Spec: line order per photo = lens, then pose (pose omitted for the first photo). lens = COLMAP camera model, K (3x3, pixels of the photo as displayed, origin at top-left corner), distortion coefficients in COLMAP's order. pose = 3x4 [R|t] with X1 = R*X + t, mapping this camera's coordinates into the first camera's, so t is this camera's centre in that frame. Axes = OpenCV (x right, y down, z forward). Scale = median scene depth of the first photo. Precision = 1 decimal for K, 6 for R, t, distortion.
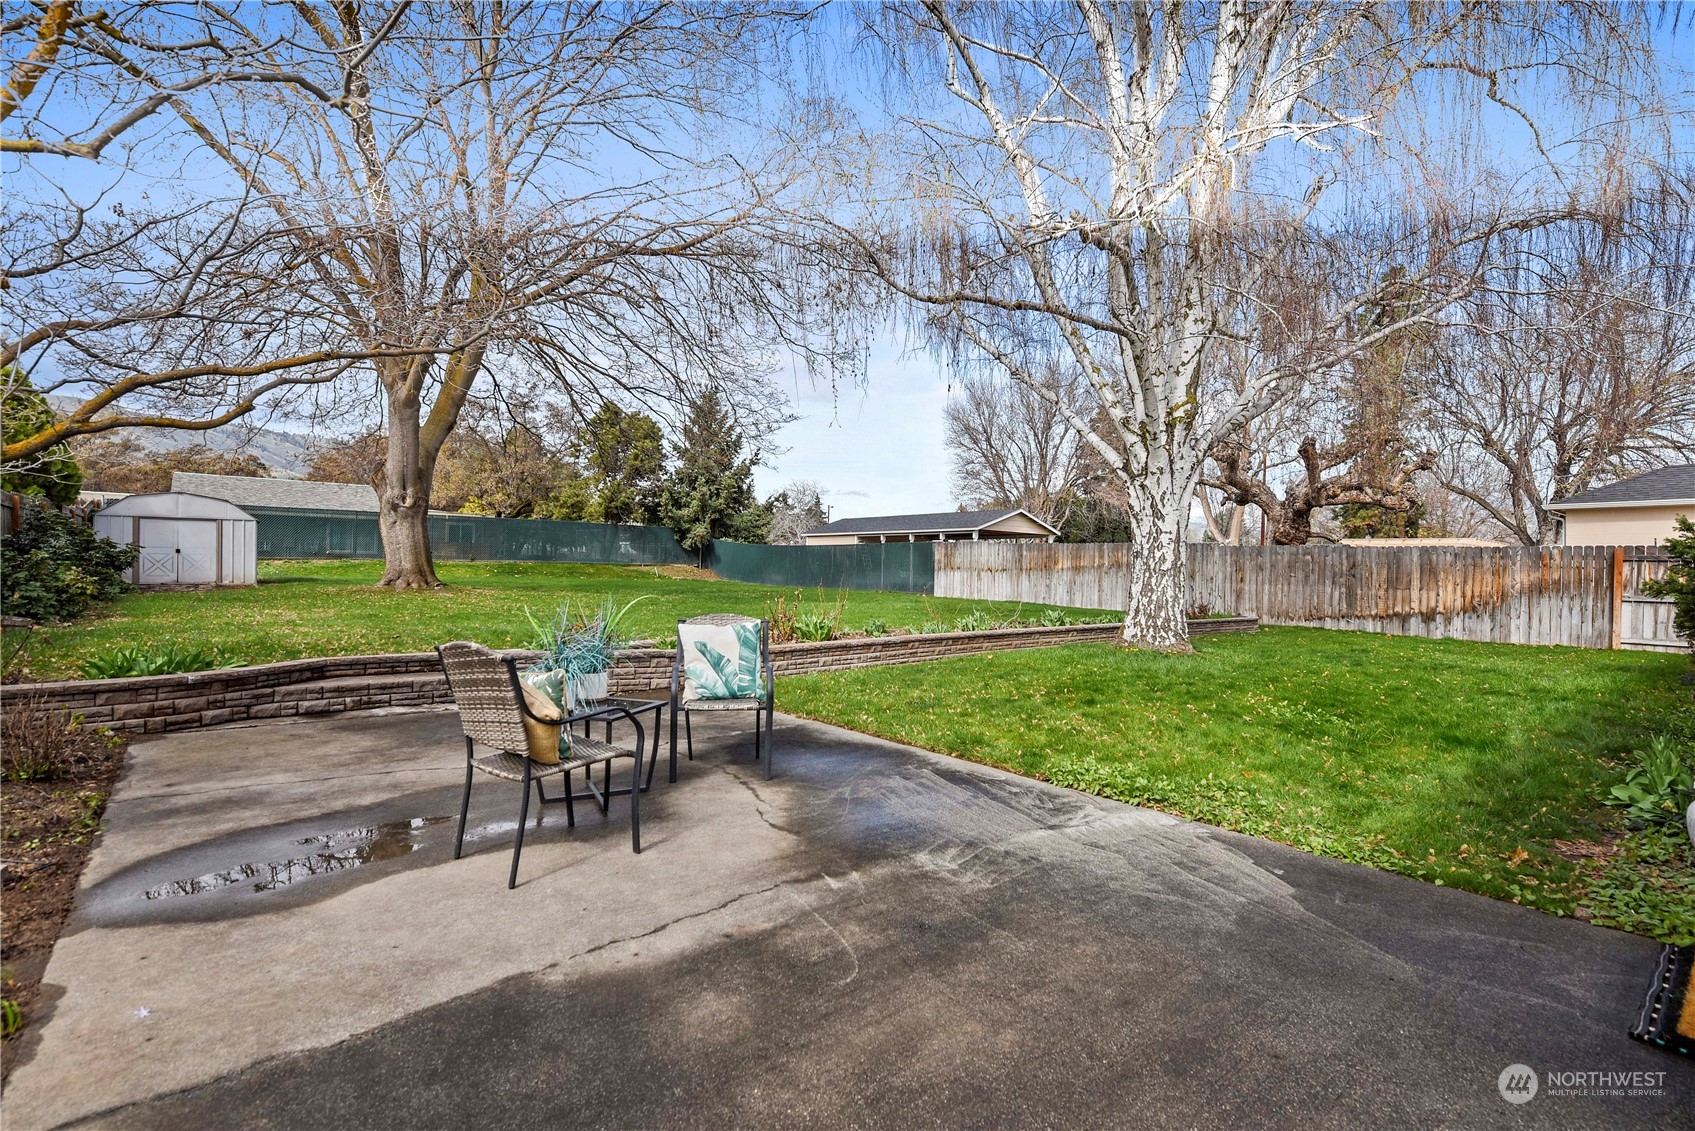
lens RADIAL K [[815.8, 0, 847.5], [0, 815.8, 565.5], [0, 0, 1]] dist [-0.000938, -0.000461]
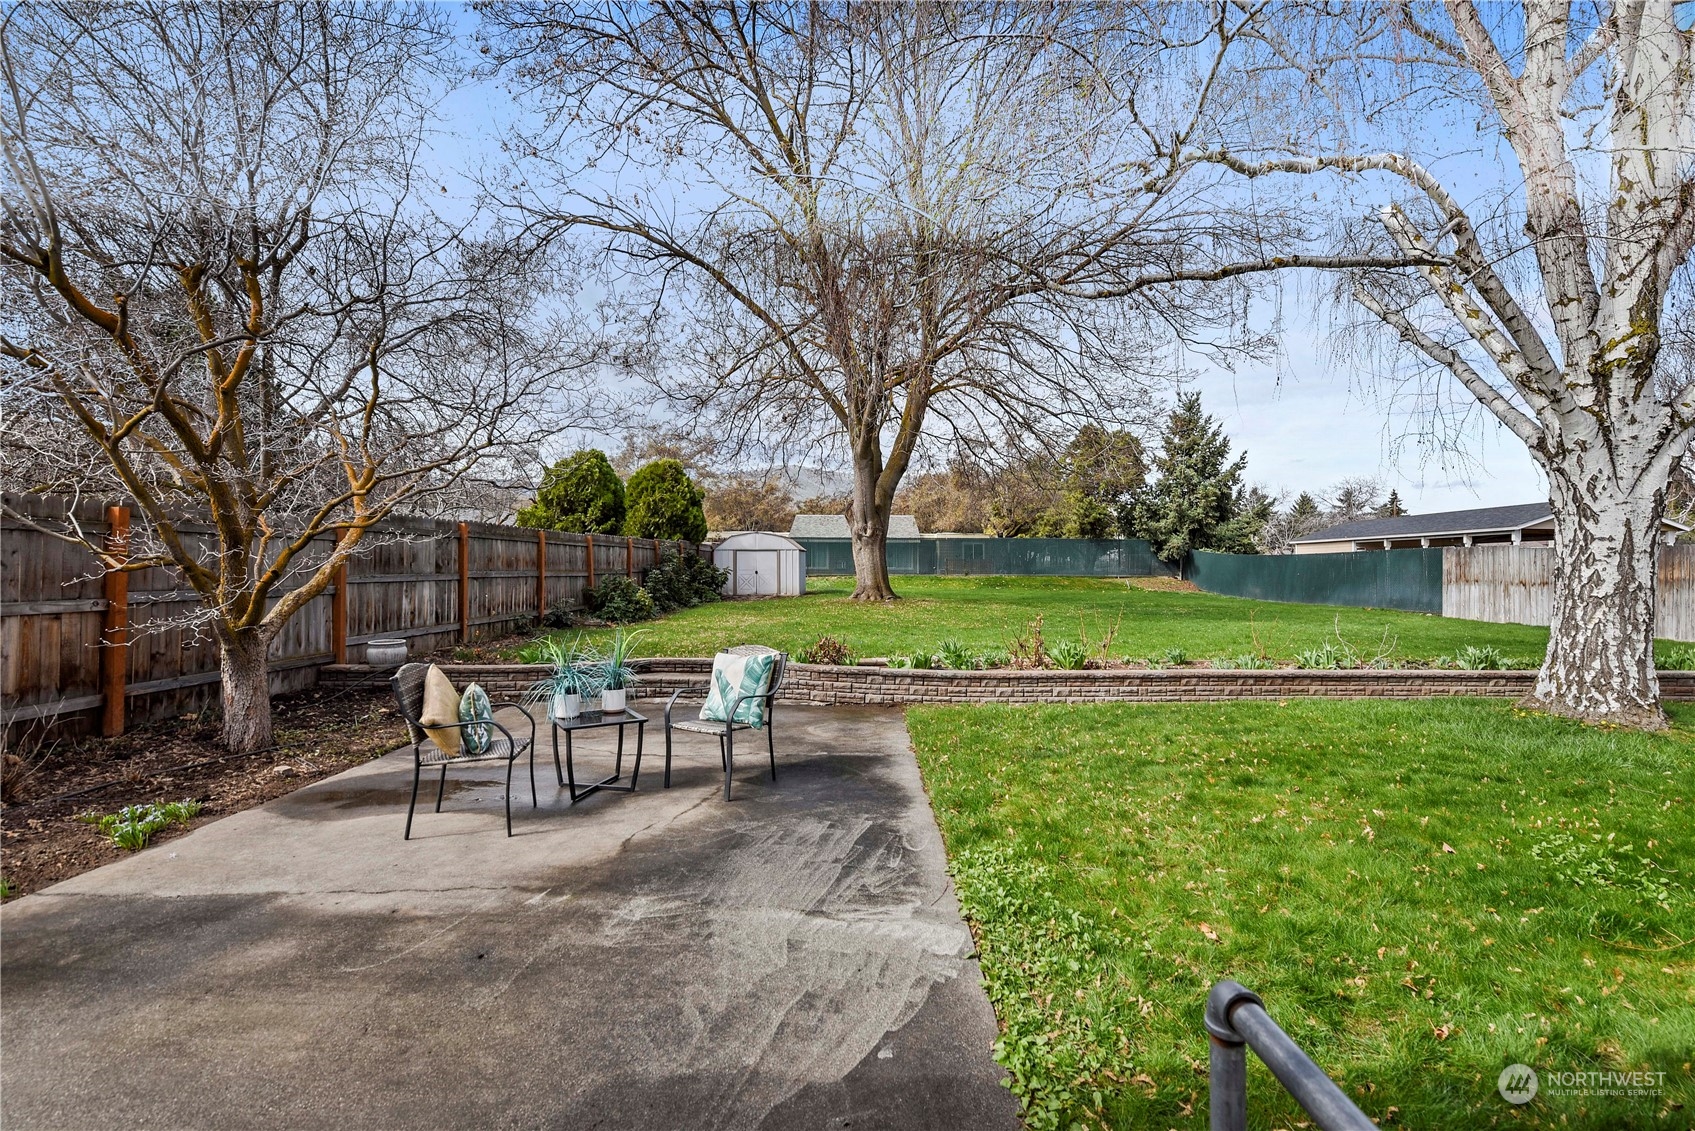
lens RADIAL K [[752.5, 0, 857.9], [0, 752.5, 557.9], [0, 0, 1]] dist [-0.003114, -0.006417]
pose [[0.755968, -0.023083, -0.654201, 0.331280], [0.010893, 0.999683, -0.022686, -0.018471], [0.654518, 0.010024, 0.755980, 0.162517]]
